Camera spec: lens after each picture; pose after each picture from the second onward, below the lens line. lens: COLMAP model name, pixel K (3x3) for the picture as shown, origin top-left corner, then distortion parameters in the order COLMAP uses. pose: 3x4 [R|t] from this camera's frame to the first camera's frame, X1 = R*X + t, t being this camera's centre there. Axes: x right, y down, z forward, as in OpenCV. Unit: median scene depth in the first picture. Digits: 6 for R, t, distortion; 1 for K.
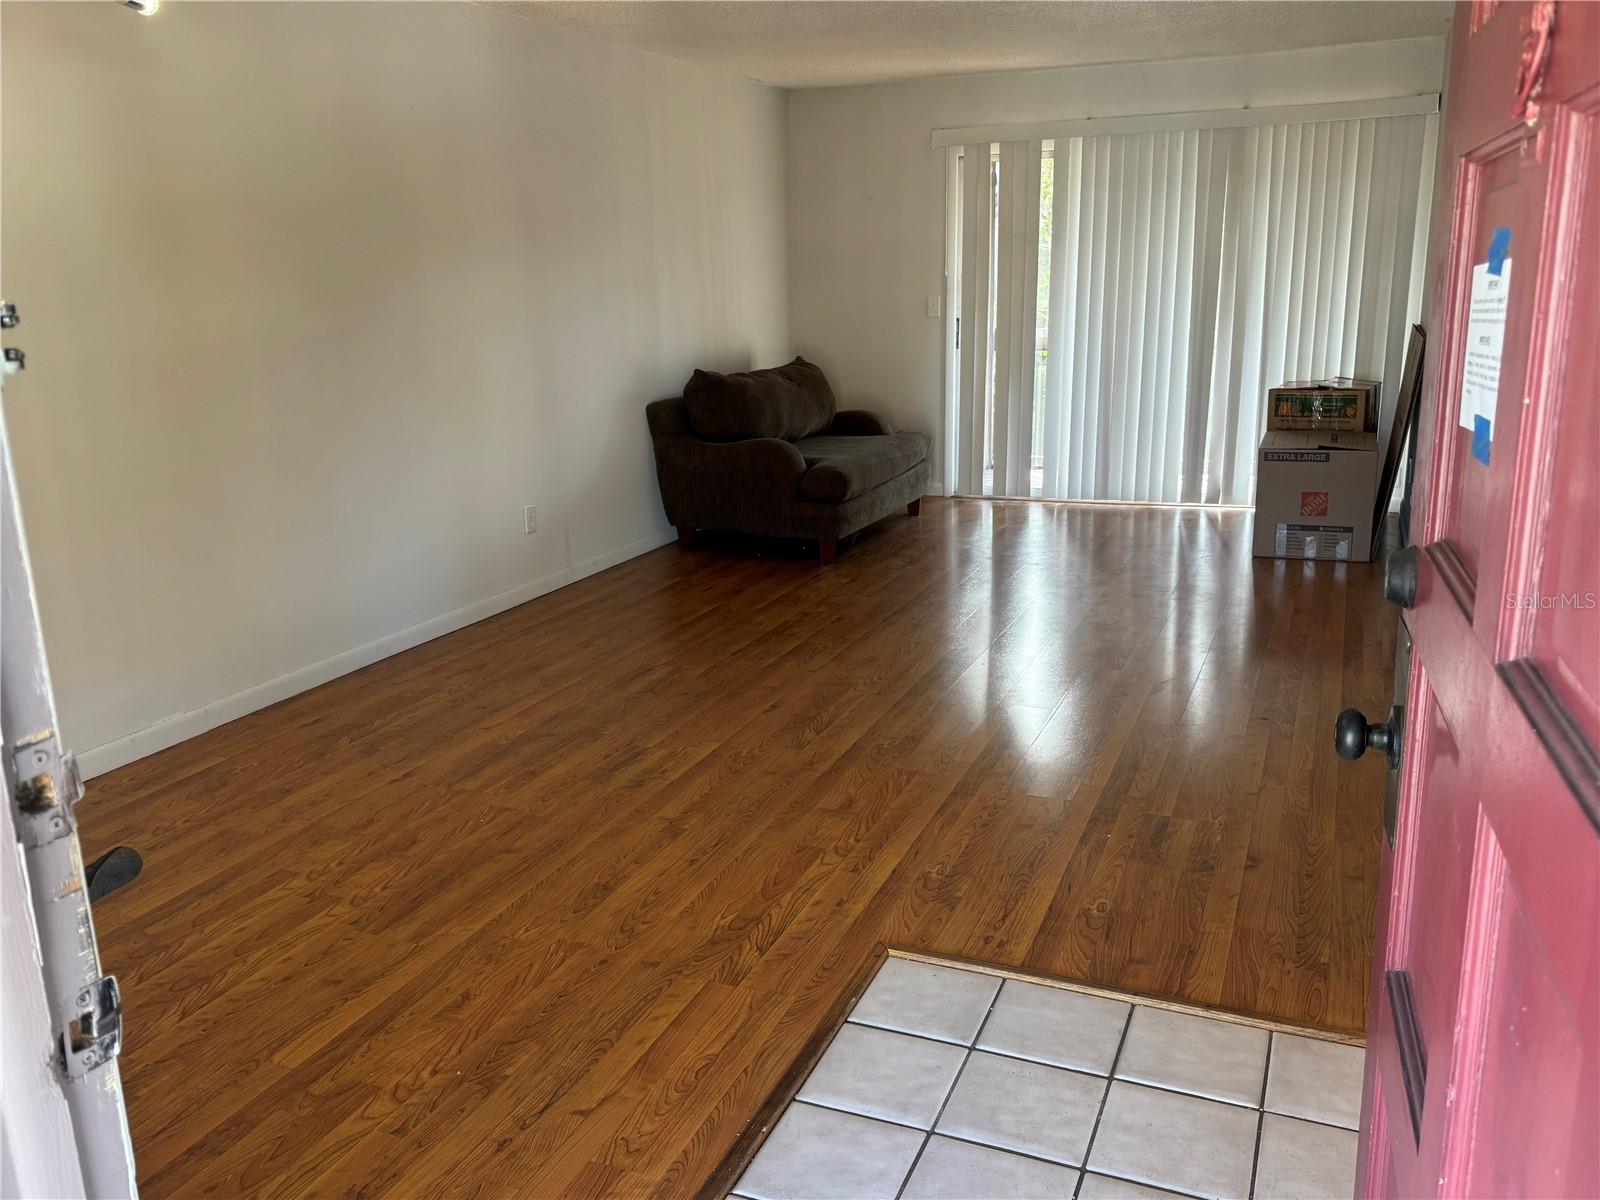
lens RADIAL K [[1269.0, 0, 799.2], [0, 1269.0, 598.0], [0, 0, 1]] dist [-0.006760, -0.006212]
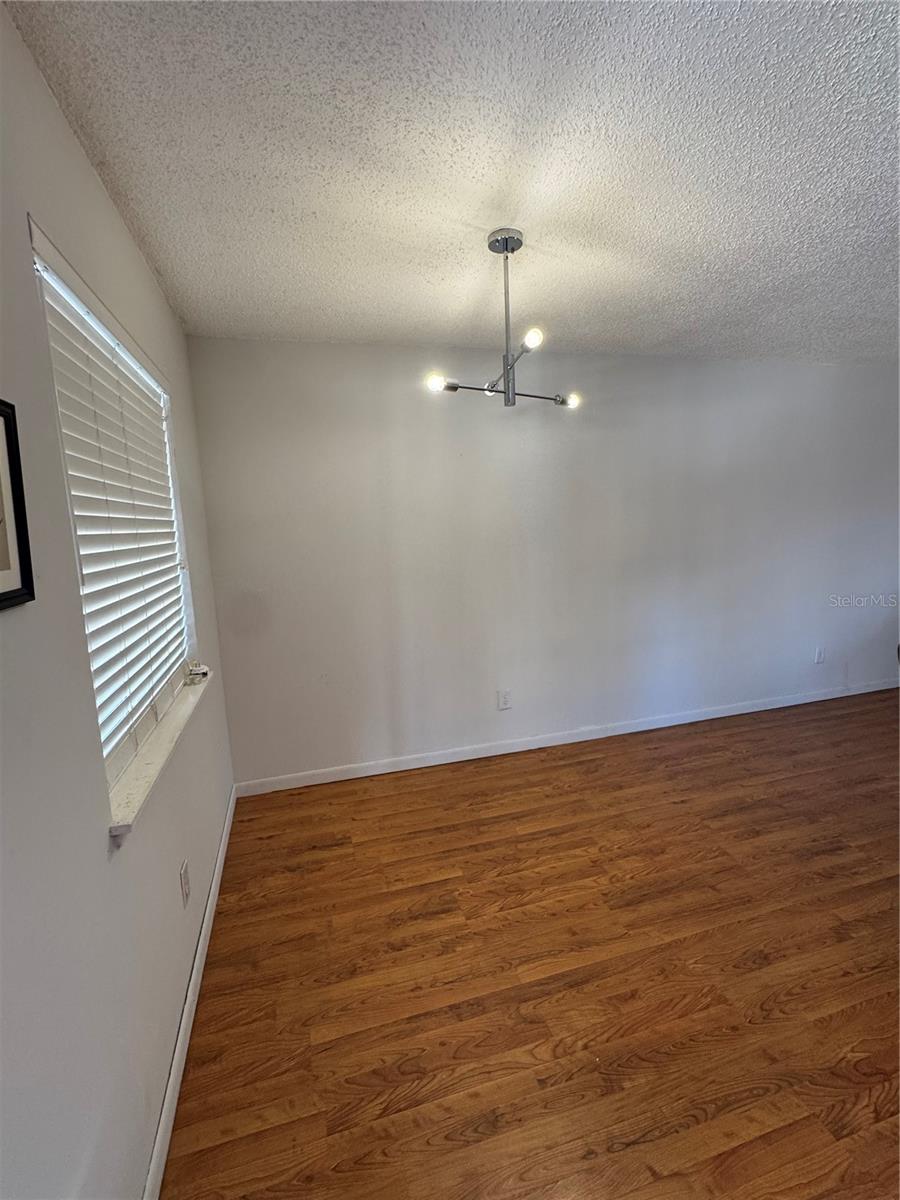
lens RADIAL K [[637.2, 0, 450.8], [0, 637.2, 597.1], [0, 0, 1]] dist [0.004545, -0.004569]
pose [[0.677186, 0.087347, -0.730609, 0.056209], [-0.158437, 0.986947, -0.028858, -0.047159], [0.718552, 0.135298, 0.682186, 0.260613]]
